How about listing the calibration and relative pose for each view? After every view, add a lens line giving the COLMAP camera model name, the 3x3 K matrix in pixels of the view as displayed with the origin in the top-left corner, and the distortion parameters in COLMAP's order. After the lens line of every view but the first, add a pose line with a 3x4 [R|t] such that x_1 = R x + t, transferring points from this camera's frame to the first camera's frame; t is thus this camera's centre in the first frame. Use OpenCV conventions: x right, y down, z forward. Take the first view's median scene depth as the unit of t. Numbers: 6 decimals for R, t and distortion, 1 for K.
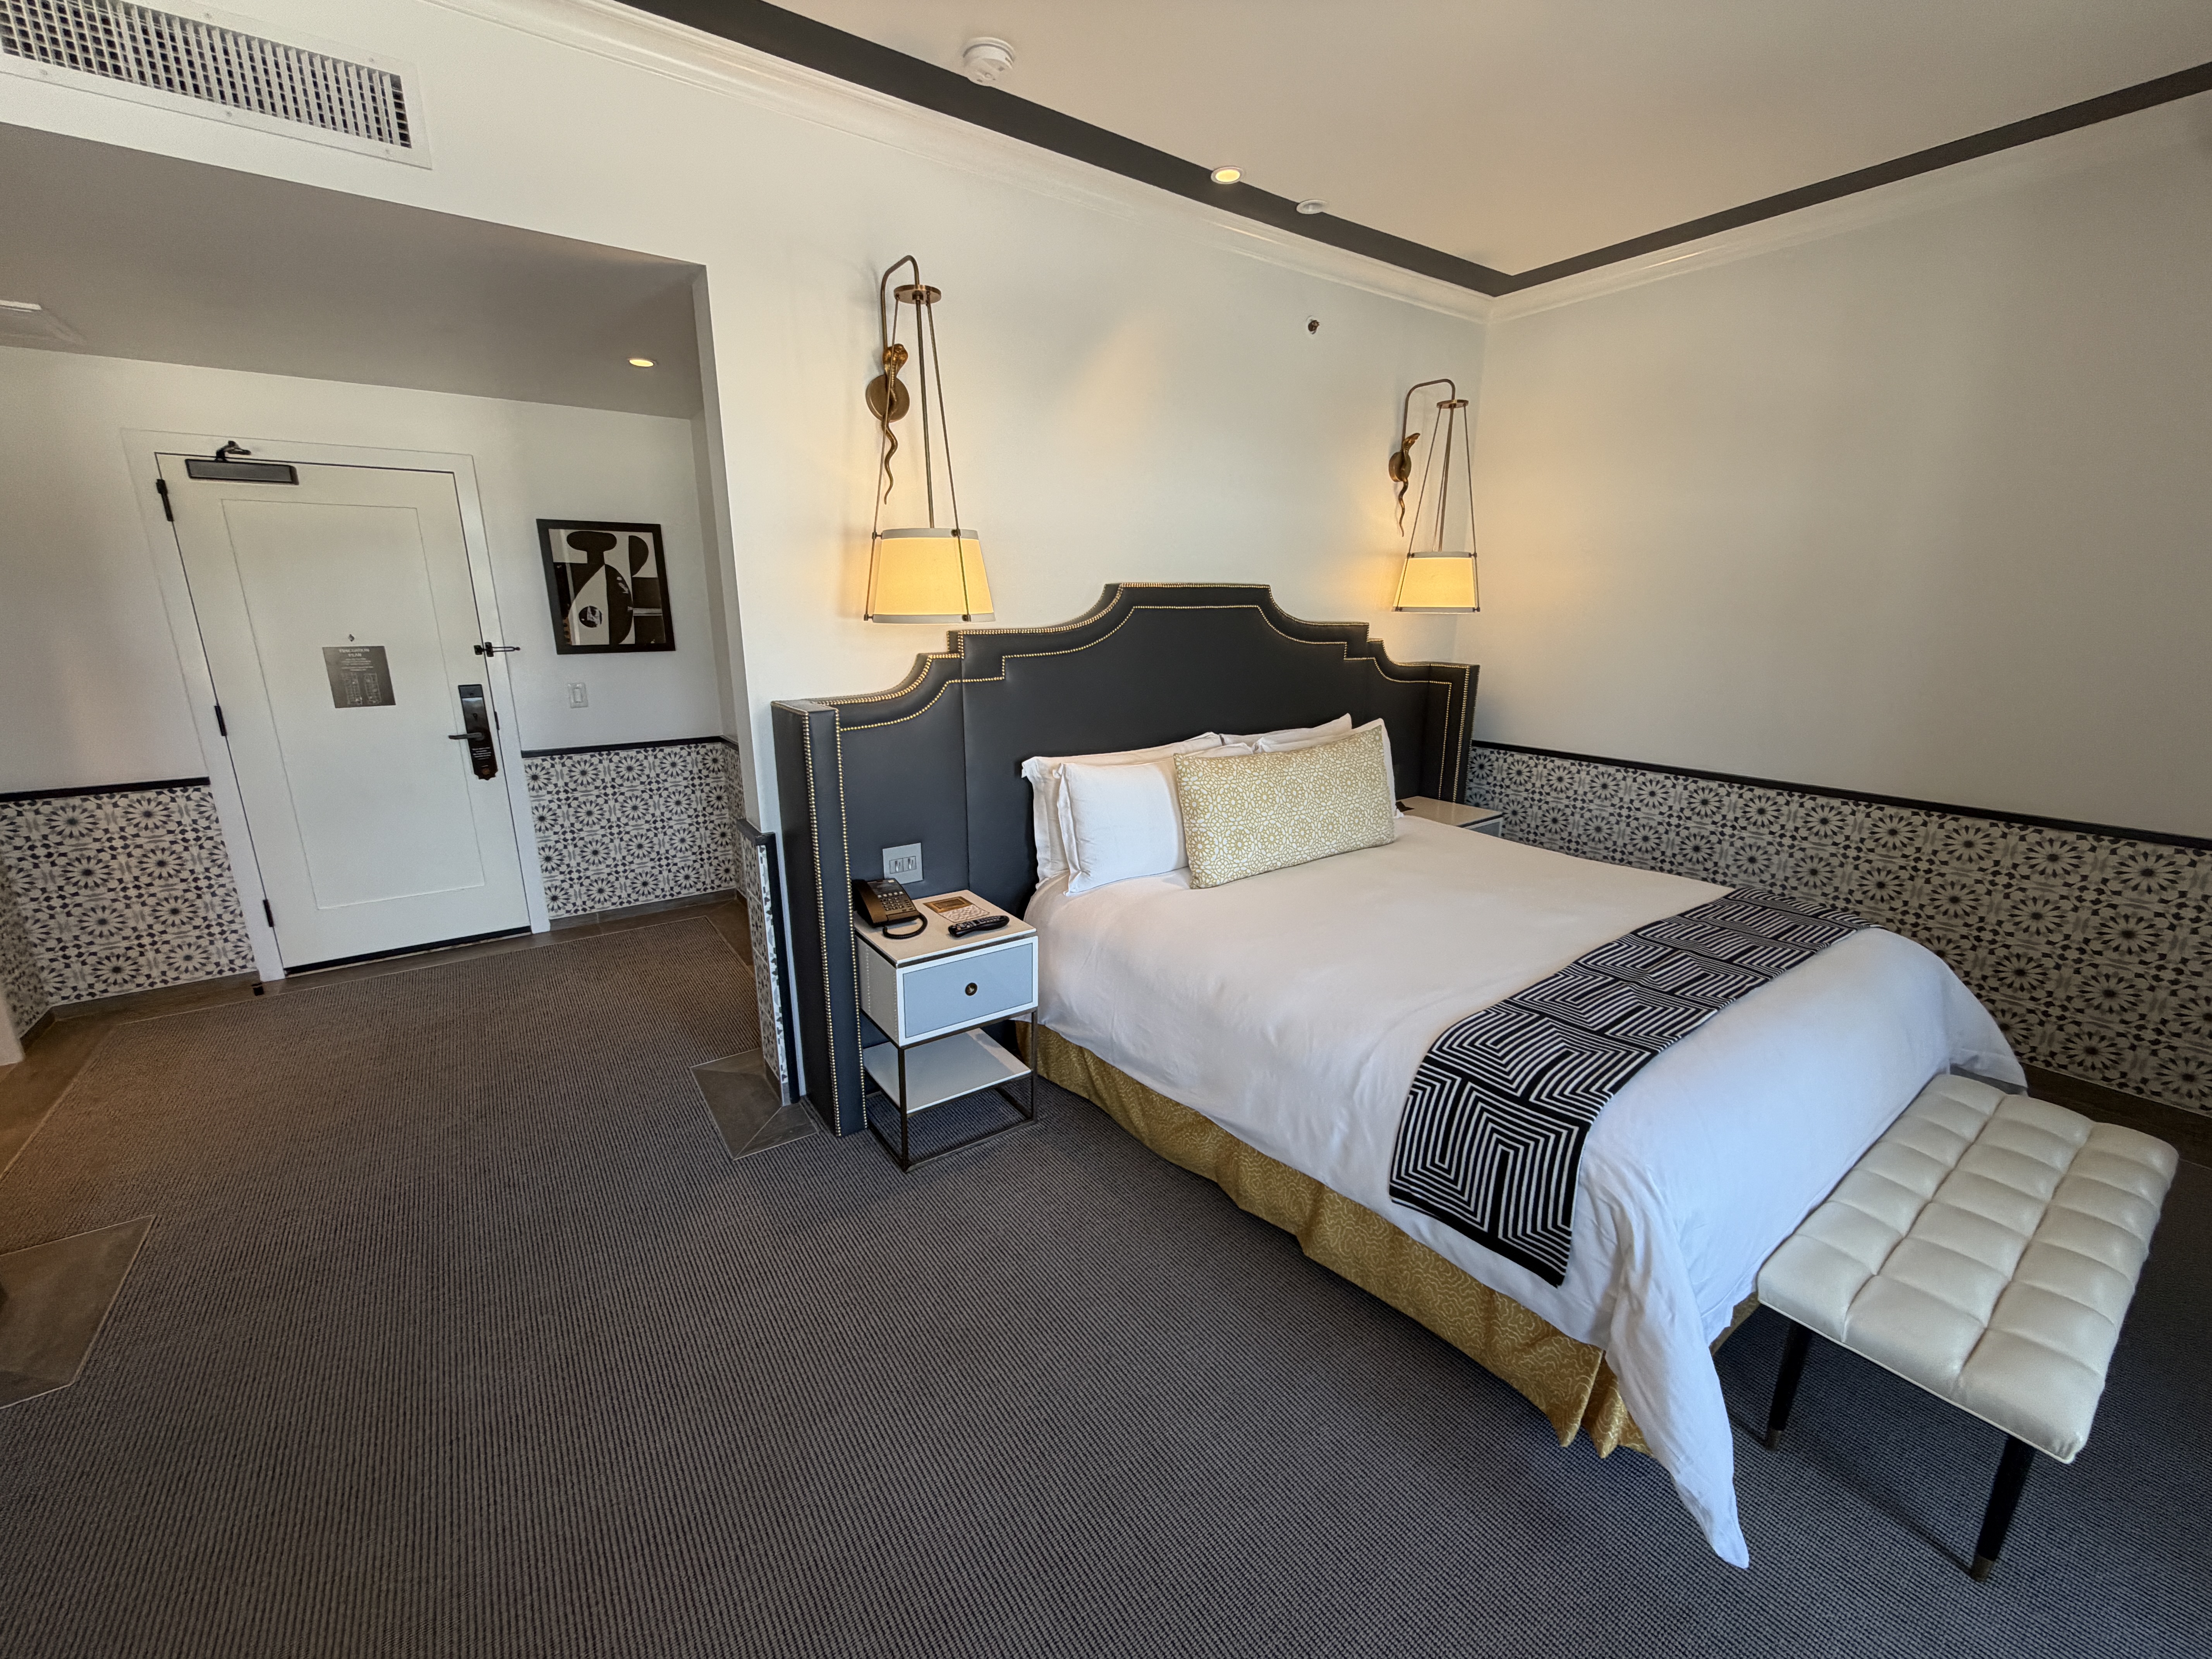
lens RADIAL K [[876.9, 0, 1097.6], [0, 876.9, 832.2], [0, 0, 1]] dist [0.000110, -0.000120]
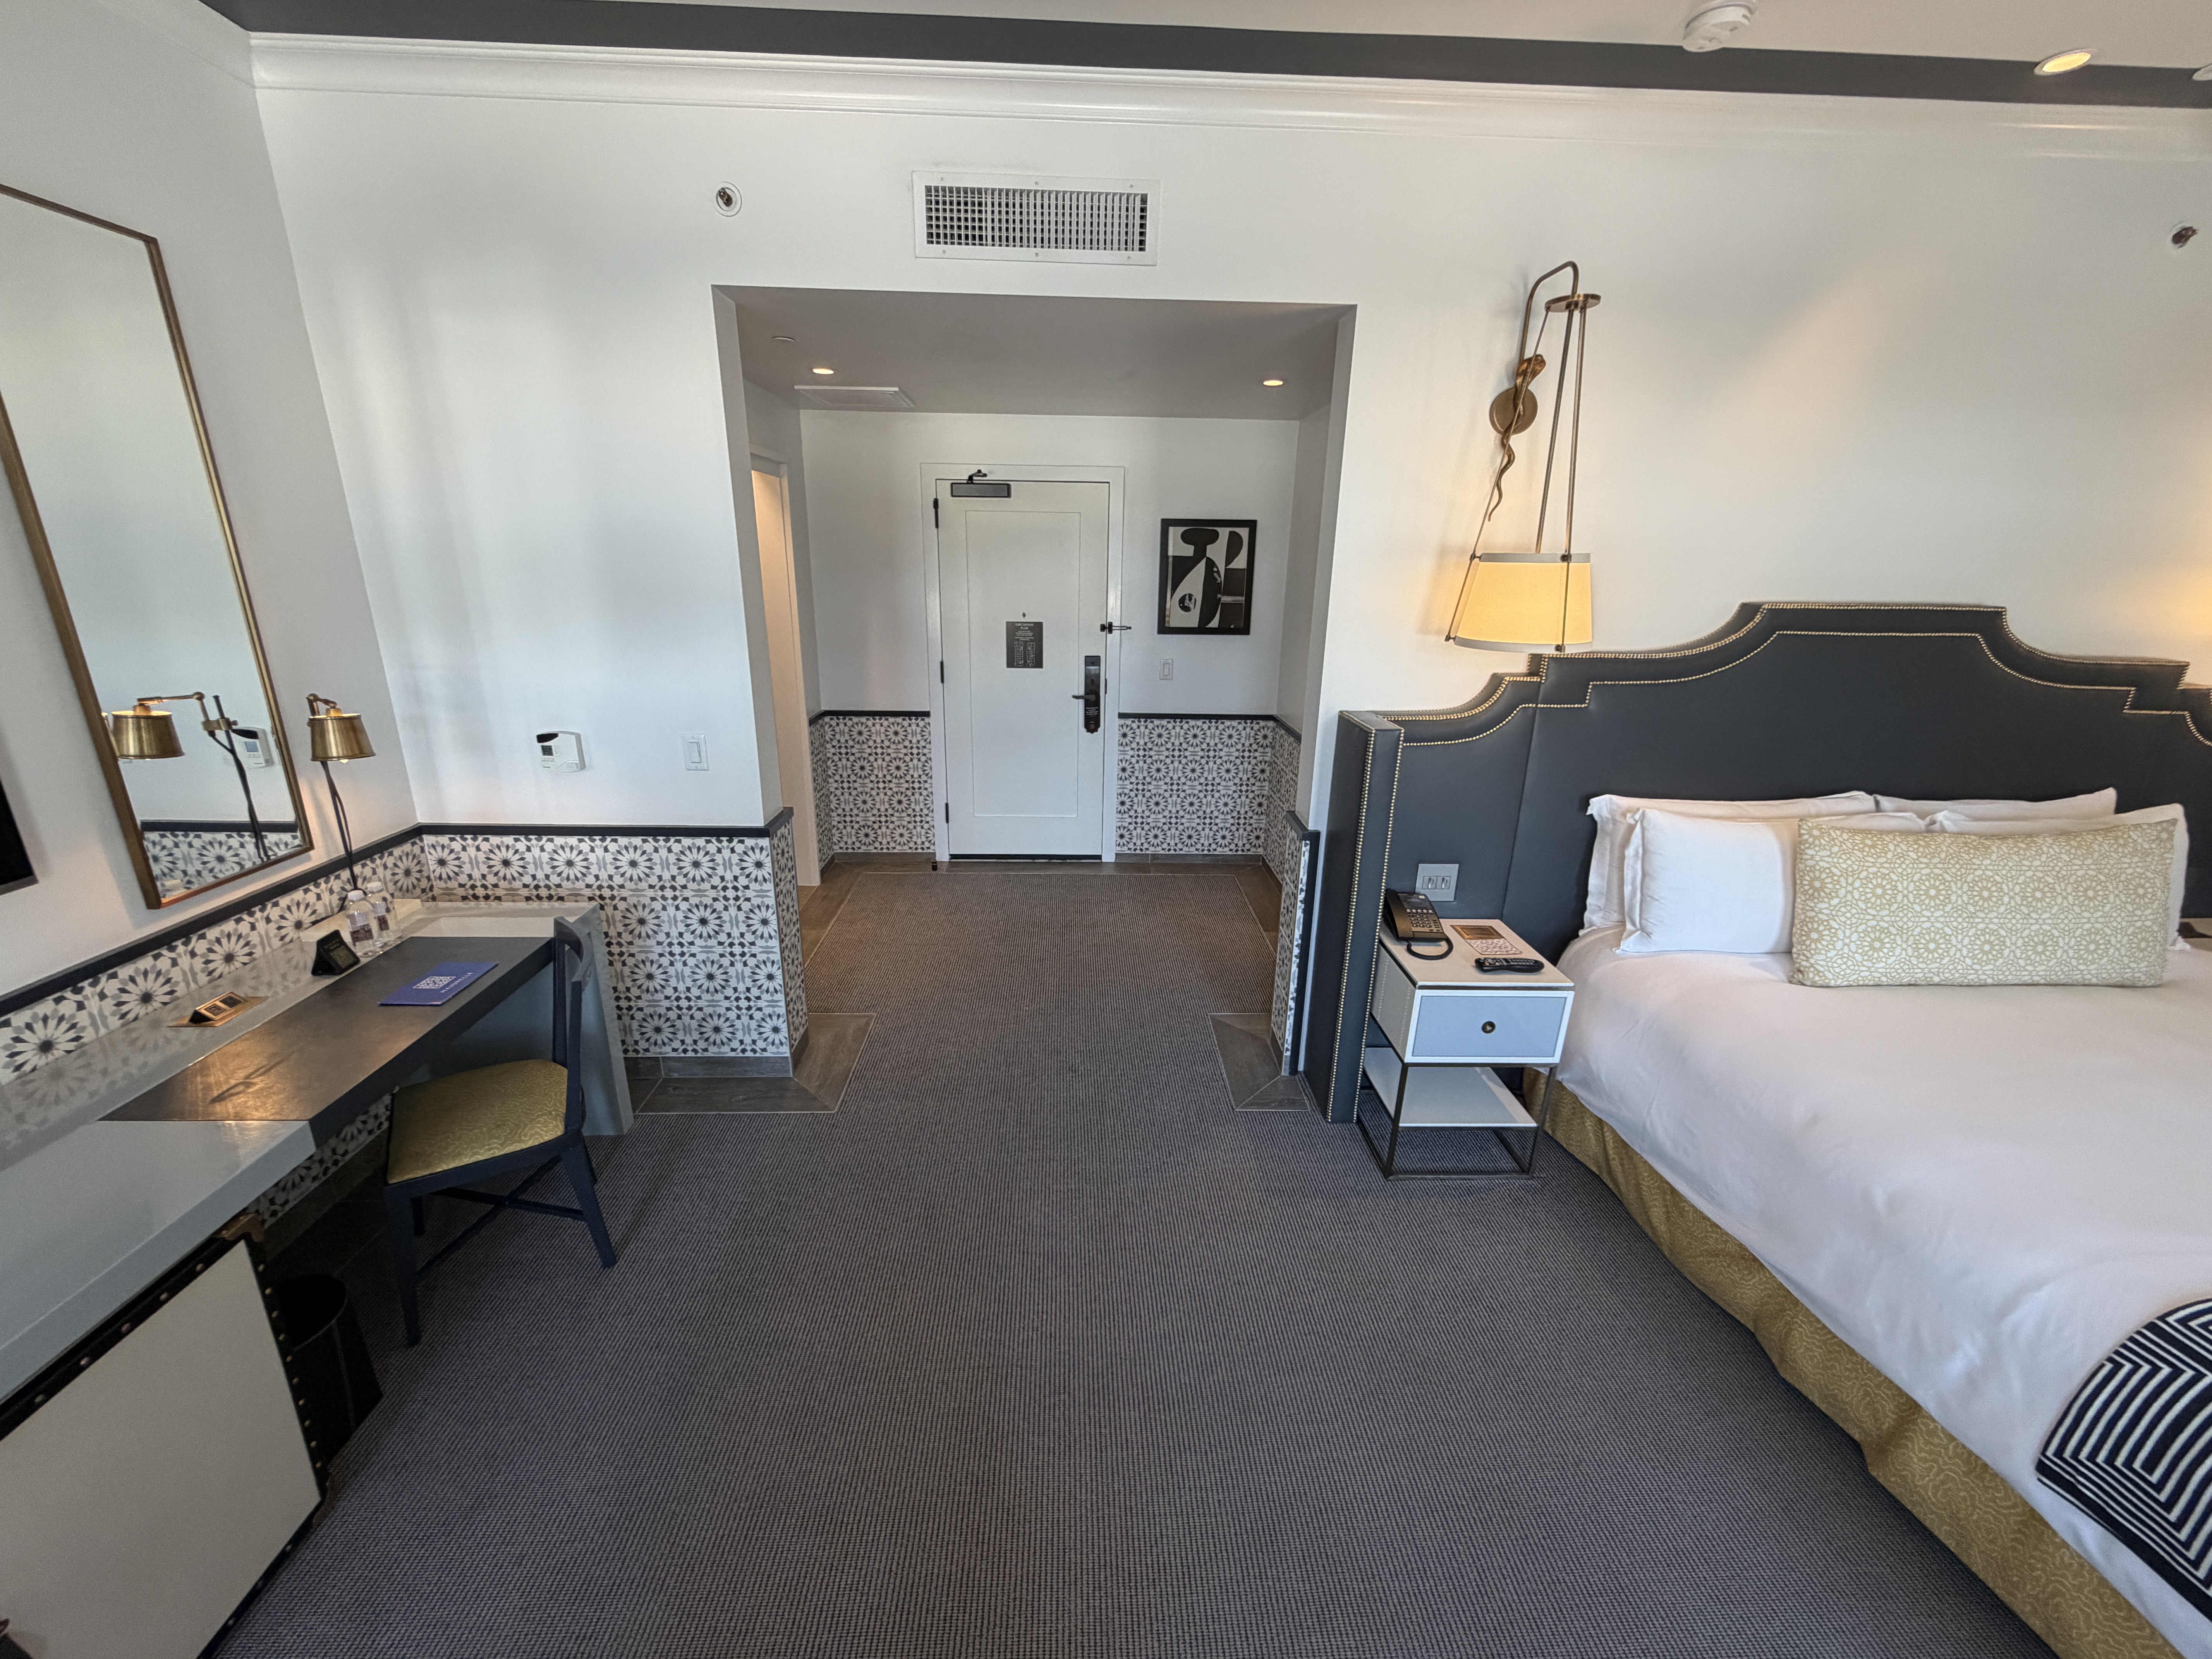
lens RADIAL K [[876.9, 0, 1097.6], [0, 876.9, 832.2], [0, 0, 1]] dist [0.000110, -0.000120]
pose [[0.833593, 0.177357, -0.523133, -0.030196], [-0.153932, 0.984123, 0.088361, -0.047715], [0.530498, 0.006870, 0.847658, -0.054832]]
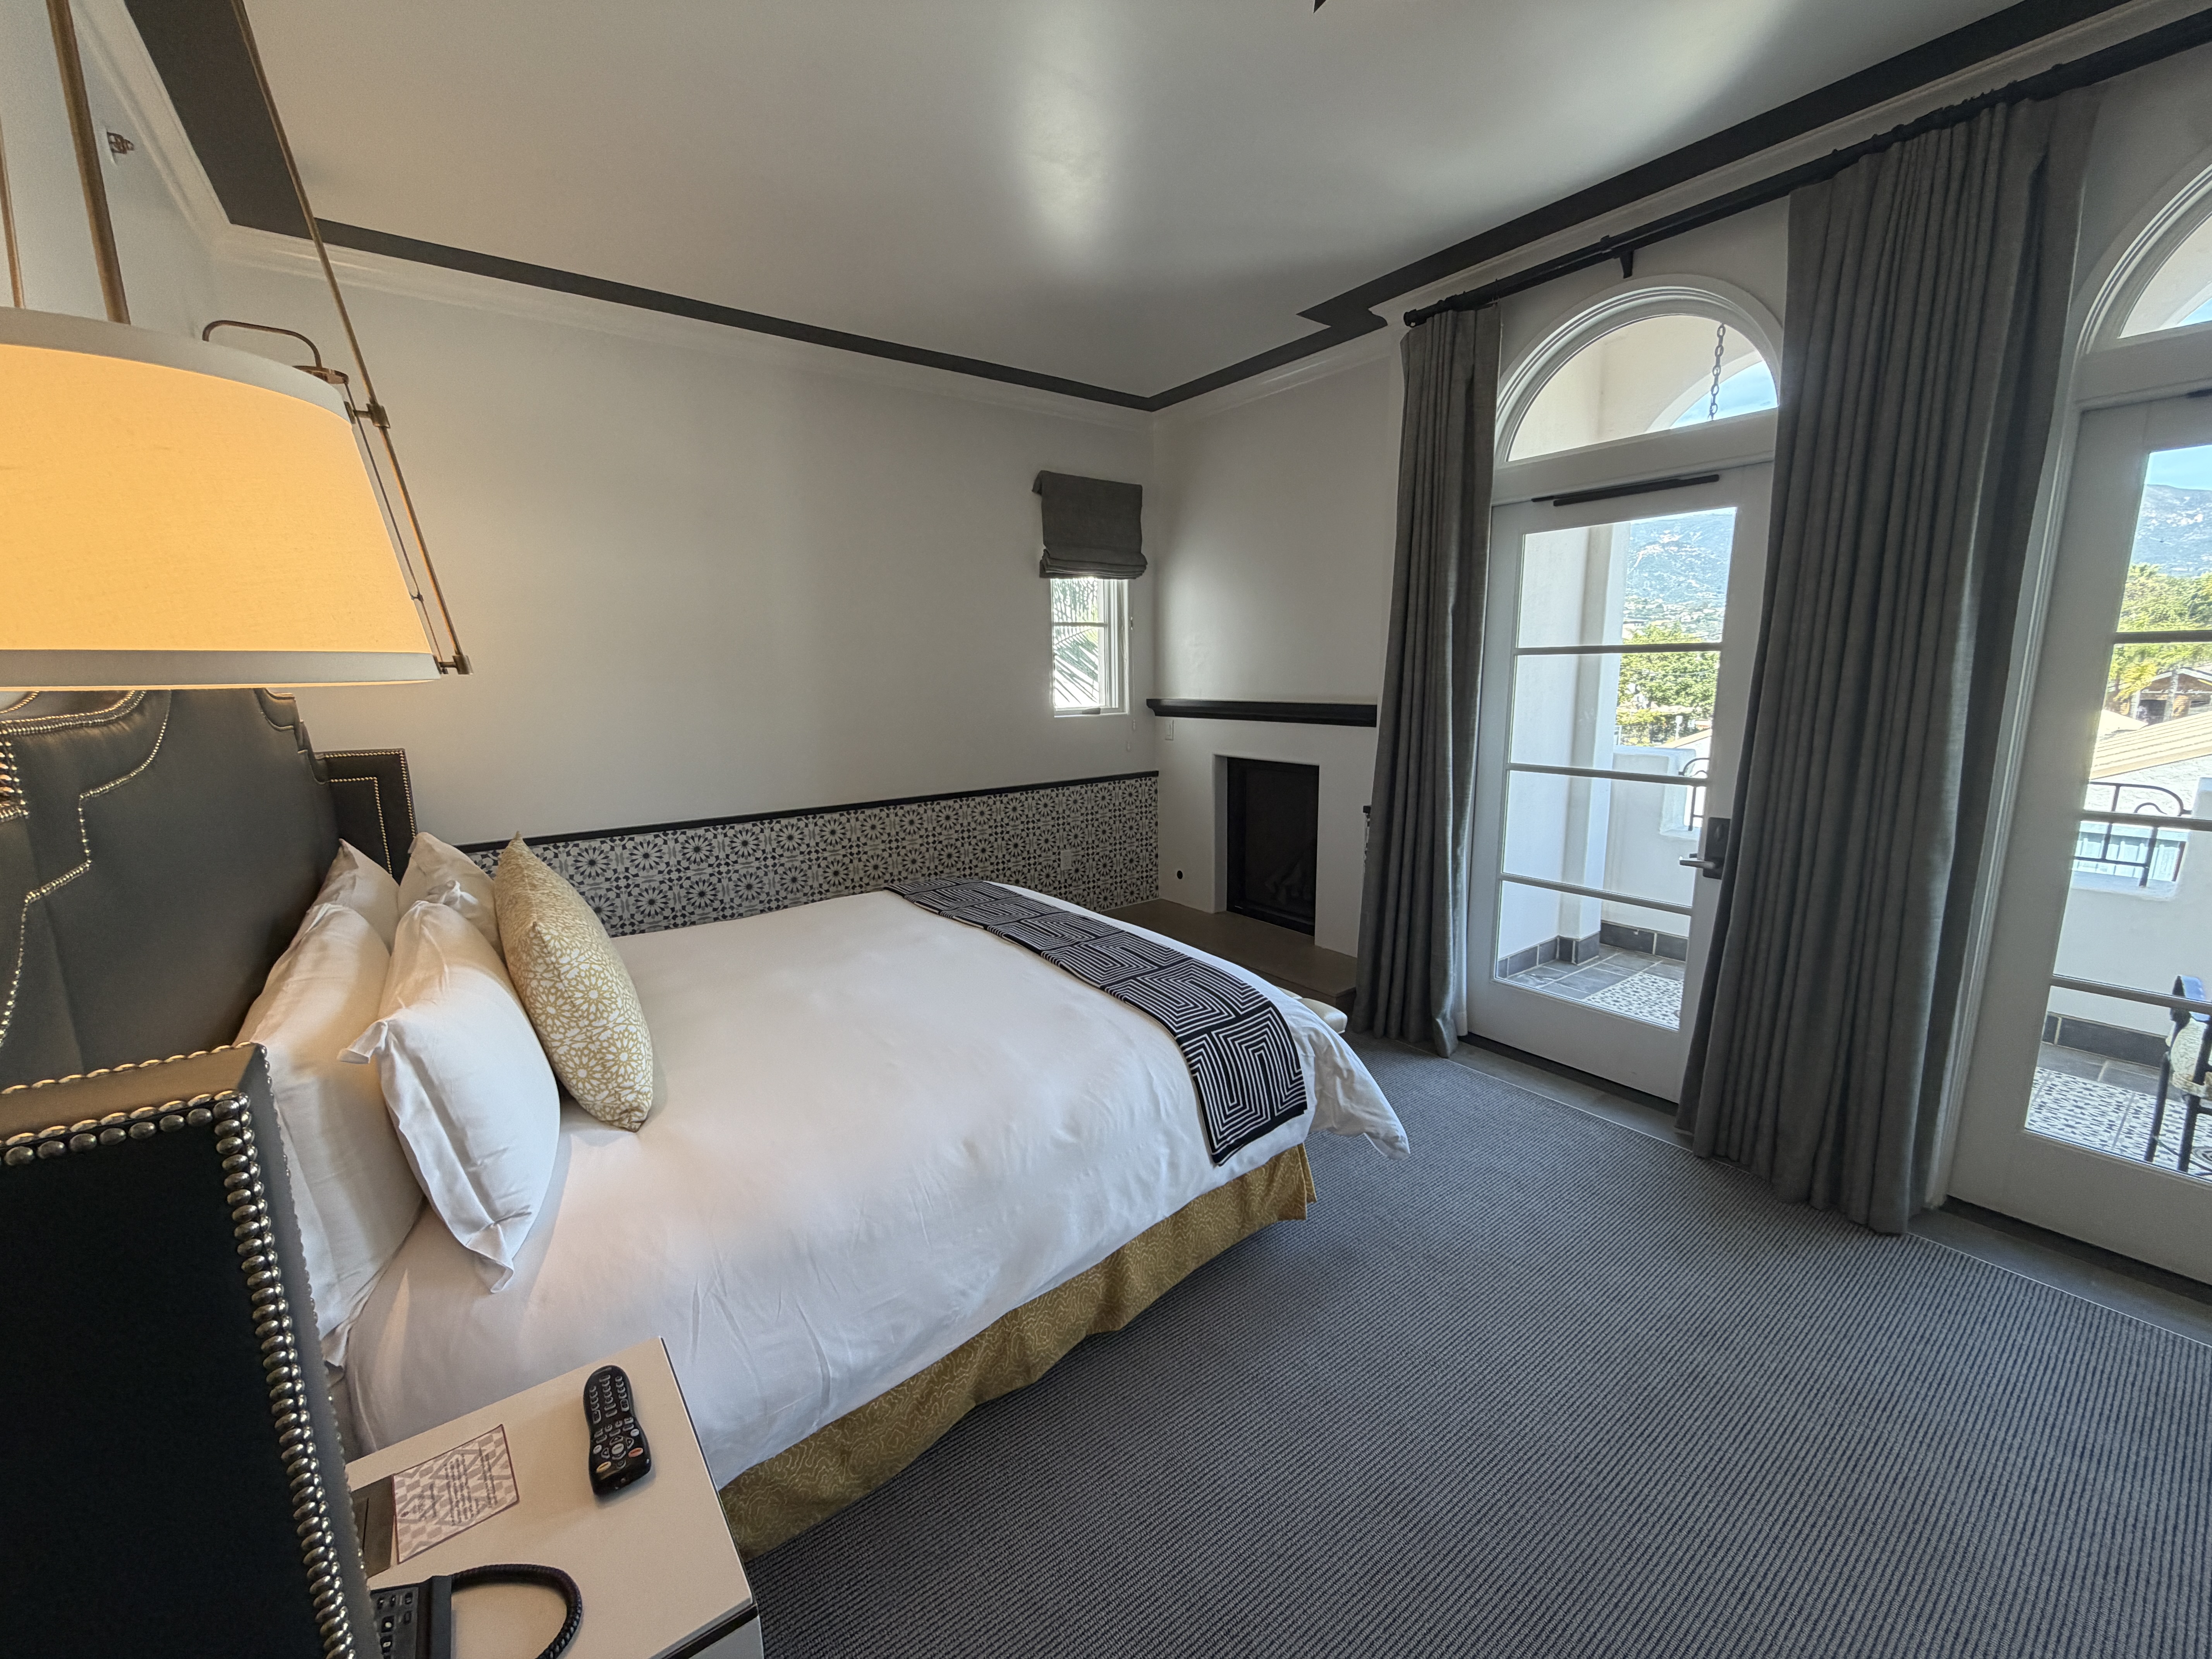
lens RADIAL K [[876.9, 0, 1097.6], [0, 876.9, 832.2], [0, 0, 1]] dist [0.000110, -0.000120]
pose [[-0.018399, -0.184051, 0.982745, -0.430915], [0.270914, 0.945223, 0.182095, -0.144505], [-0.962428, 0.269589, 0.032471, 0.629646]]
